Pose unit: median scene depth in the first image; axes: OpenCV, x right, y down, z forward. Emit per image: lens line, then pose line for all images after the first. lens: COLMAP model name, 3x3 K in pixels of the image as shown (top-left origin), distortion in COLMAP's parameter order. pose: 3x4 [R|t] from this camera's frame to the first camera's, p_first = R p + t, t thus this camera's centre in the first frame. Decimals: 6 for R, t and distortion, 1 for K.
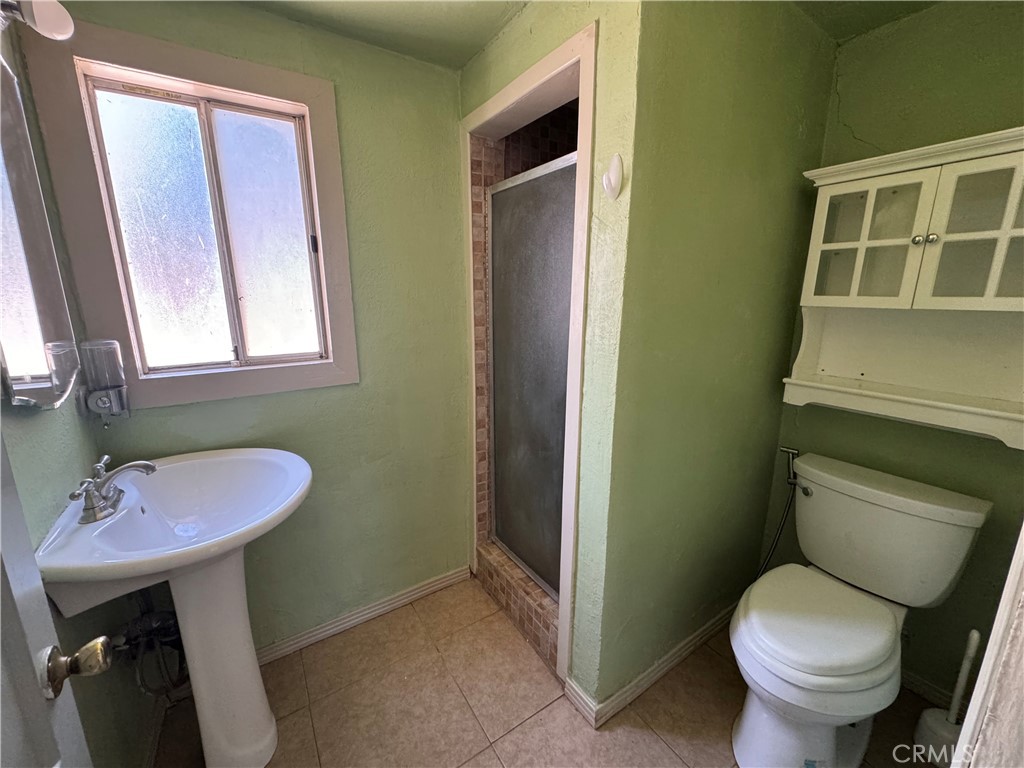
lens RADIAL K [[419.6, 0, 514.6], [0, 419.6, 383.9], [0, 0, 1]] dist [0.015255, -0.000503]
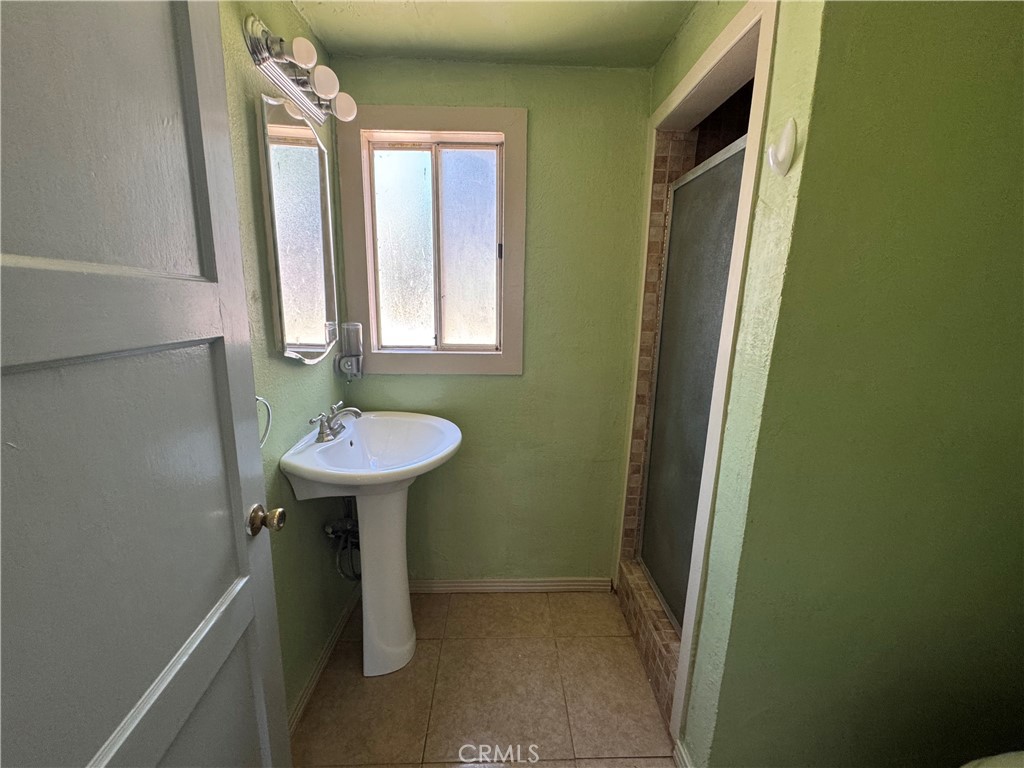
lens RADIAL K [[419.6, 0, 512.4], [0, 419.6, 383.9], [0, 0, 1]] dist [0.015255, -0.000503]
pose [[0.852549, 0.120142, -0.508651, 0.201079], [-0.132636, 0.991095, 0.011782, 0.012931], [0.505537, 0.057420, 0.860892, 0.047524]]
